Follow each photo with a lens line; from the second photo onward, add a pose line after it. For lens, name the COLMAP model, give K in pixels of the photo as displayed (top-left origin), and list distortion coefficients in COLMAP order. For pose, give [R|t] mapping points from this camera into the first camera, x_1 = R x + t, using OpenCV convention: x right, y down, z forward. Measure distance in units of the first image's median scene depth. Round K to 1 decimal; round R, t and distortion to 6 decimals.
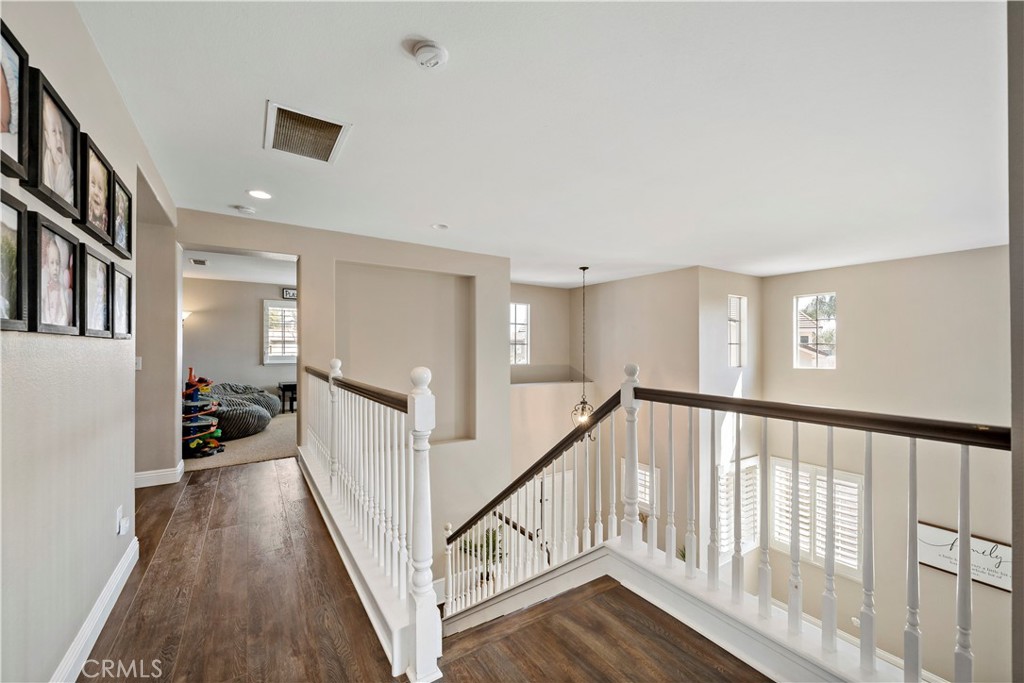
lens RADIAL K [[409.5, 0, 512.8], [0, 409.5, 351.0], [0, 0, 1]] dist [-0.003112, -0.000168]
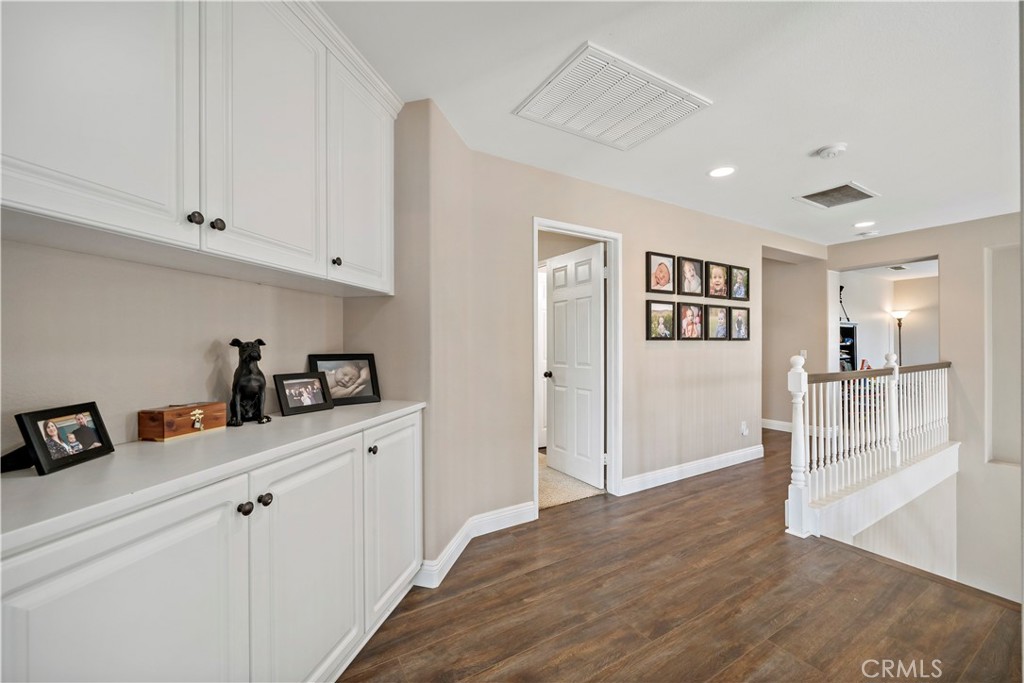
lens RADIAL K [[409.5, 0, 511.8], [0, 409.5, 343.4], [0, 0, 1]] dist [-0.003112, -0.000168]
pose [[-0.009236, -0.007787, -0.999927, 1.364455], [-0.000977, 0.999969, -0.007778, -0.001787], [0.999957, 0.000905, -0.009243, -0.171435]]
